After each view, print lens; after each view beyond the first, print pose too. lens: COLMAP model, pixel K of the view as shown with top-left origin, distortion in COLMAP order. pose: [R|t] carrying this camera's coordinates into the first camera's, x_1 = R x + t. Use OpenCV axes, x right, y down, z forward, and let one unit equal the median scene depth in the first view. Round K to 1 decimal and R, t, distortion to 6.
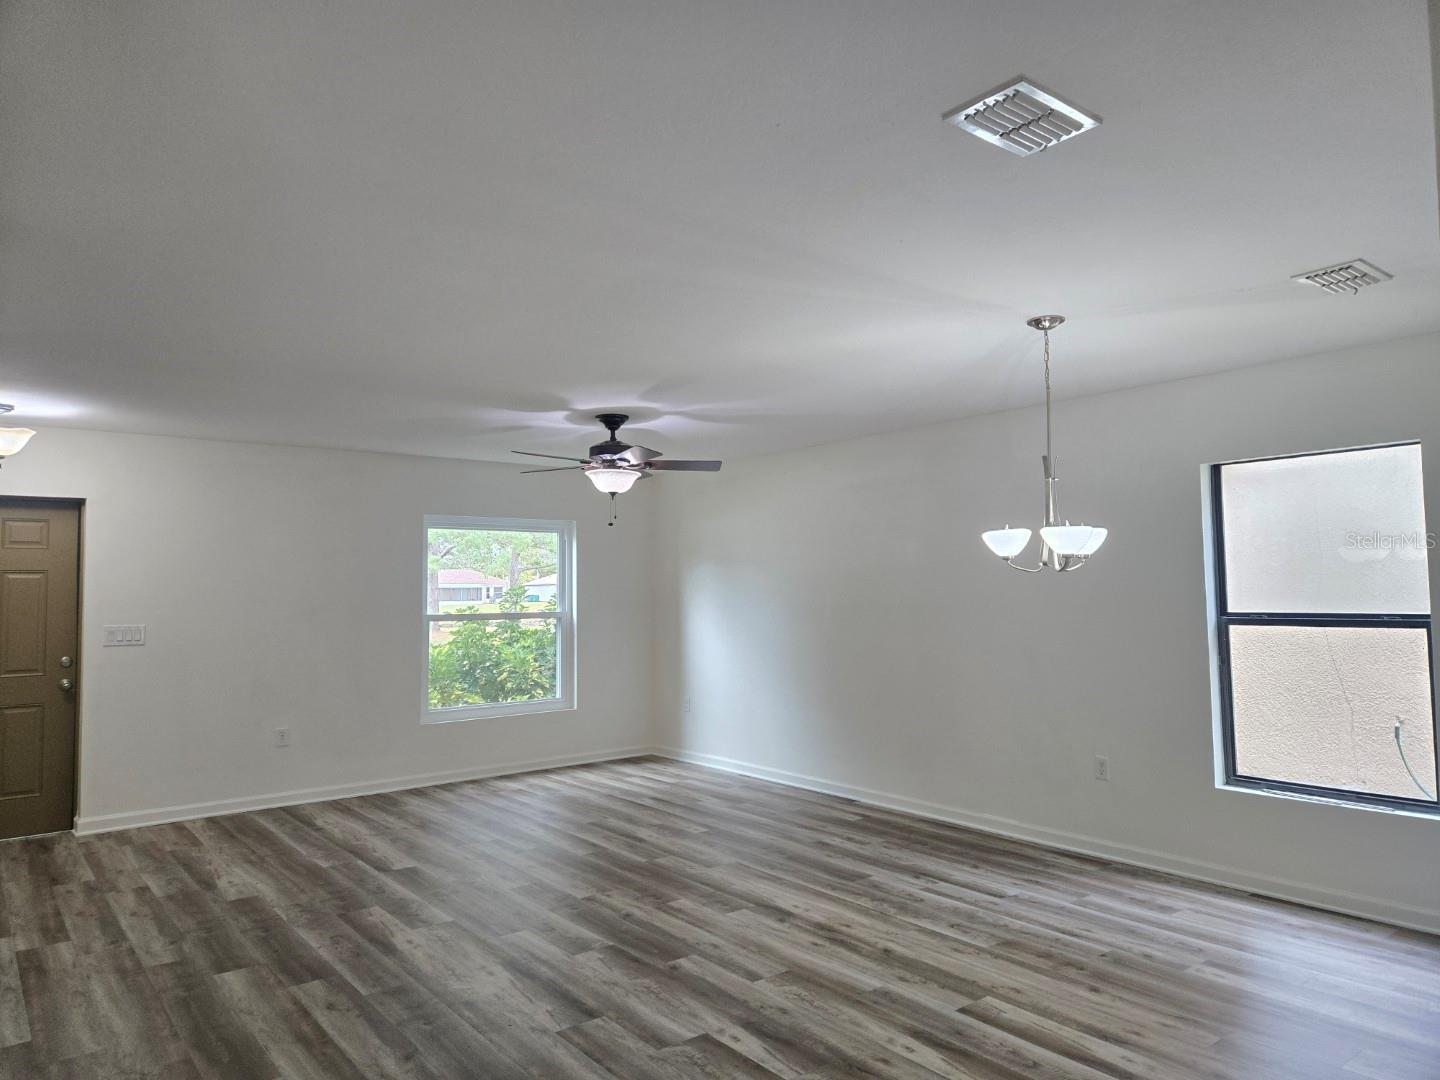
lens RADIAL K [[952.7, 0, 718.2], [0, 952.7, 554.0], [0, 0, 1]] dist [0.069670, -0.057350]
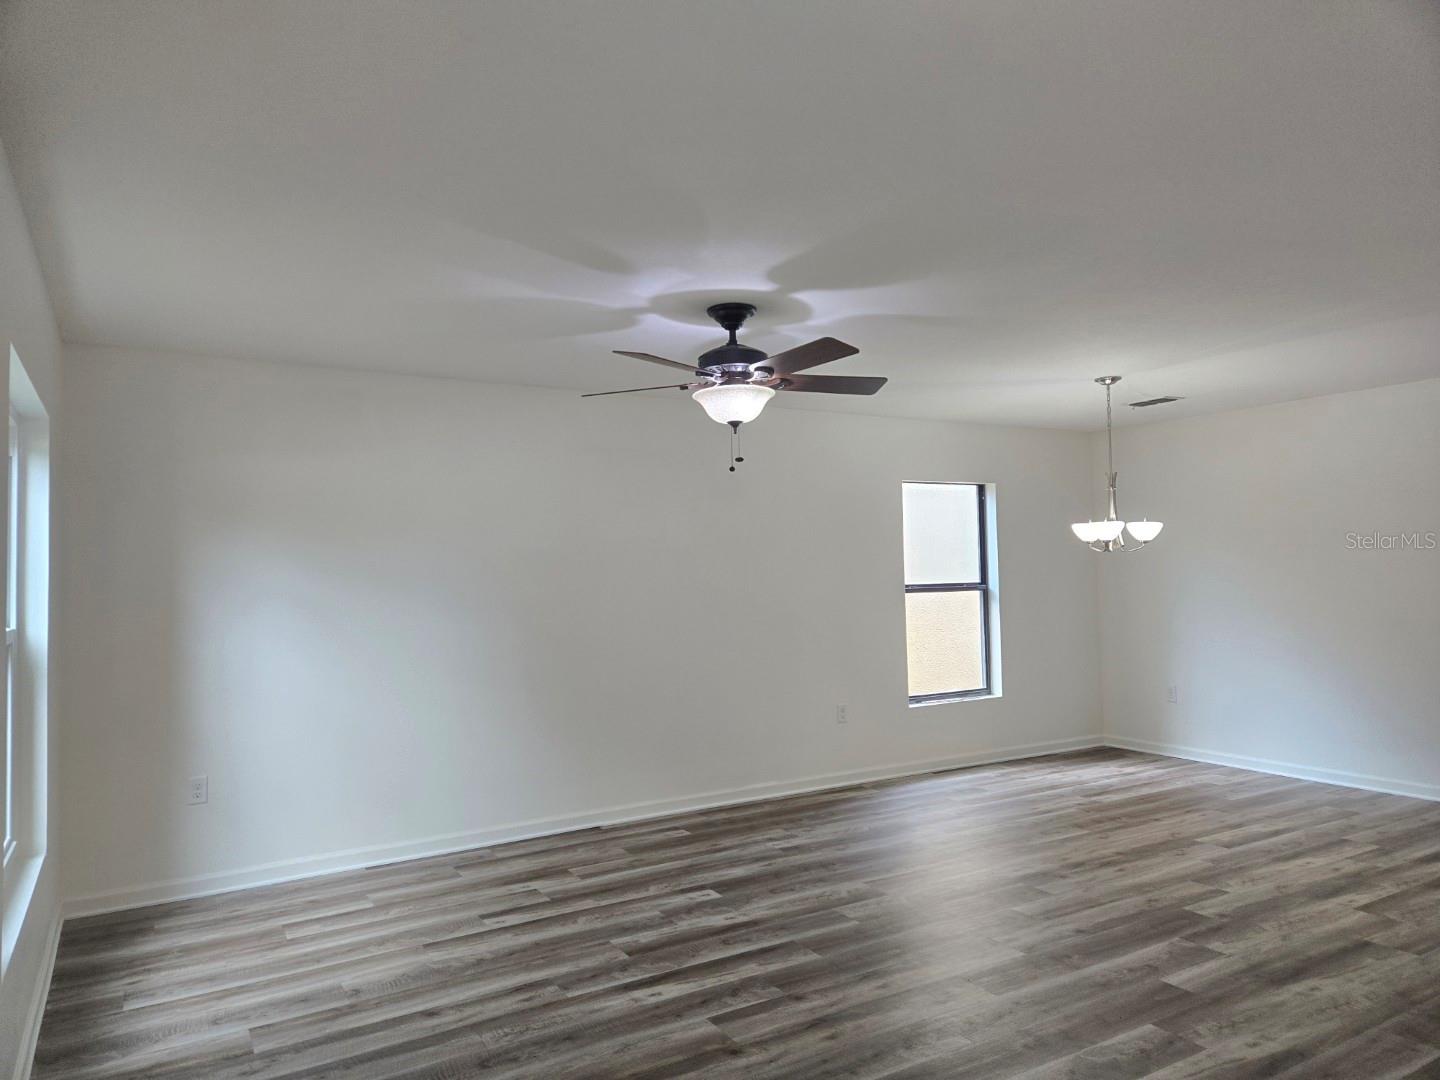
lens RADIAL K [[946.4, 0, 722.6], [0, 946.4, 550.4], [0, 0, 1]] dist [0.080778, -0.067228]
pose [[0.133934, 0.027074, 0.990620, -1.064296], [-0.024580, 0.999410, -0.023991, 0.058646], [-0.990685, -0.021136, 0.134520, 1.264064]]
